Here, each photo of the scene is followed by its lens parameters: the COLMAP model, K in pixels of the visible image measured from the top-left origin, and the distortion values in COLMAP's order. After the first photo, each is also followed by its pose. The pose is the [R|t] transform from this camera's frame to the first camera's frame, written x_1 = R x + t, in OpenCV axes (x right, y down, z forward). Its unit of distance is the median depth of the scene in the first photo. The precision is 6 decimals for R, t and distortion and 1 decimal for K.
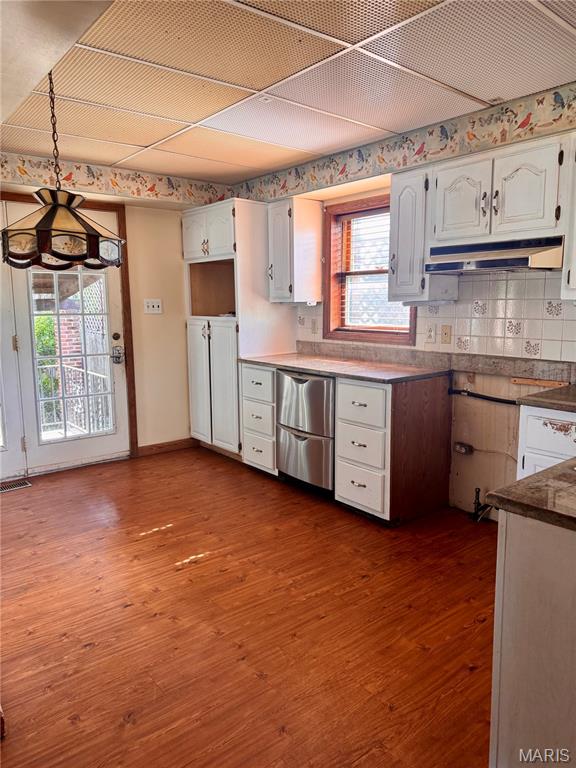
lens RADIAL K [[543.0, 0, 292.6], [0, 543.0, 385.9], [0, 0, 1]] dist [0.027891, -0.026900]
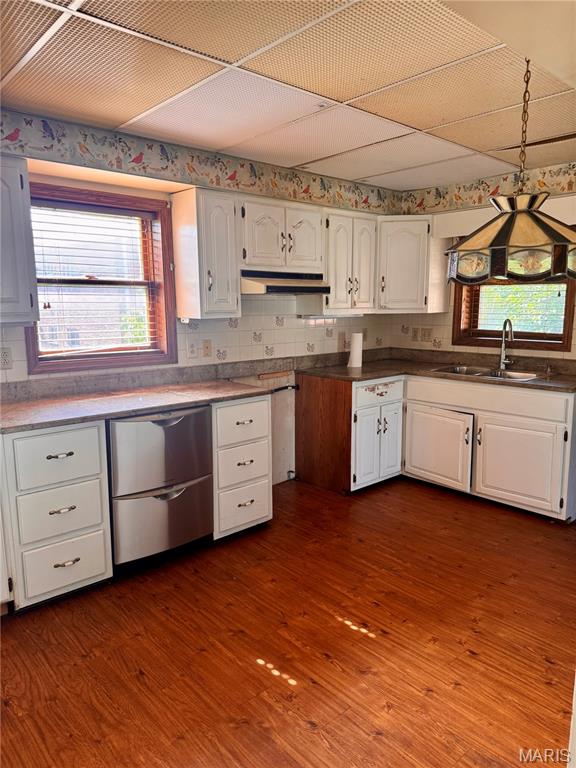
lens RADIAL K [[543.0, 0, 293.0], [0, 543.0, 383.9], [0, 0, 1]] dist [0.027891, -0.026900]
pose [[-0.044983, -0.138845, 0.989292, -0.873074], [0.162899, 0.976020, 0.144390, -0.167860], [-0.985617, 0.167650, -0.021287, 0.958604]]
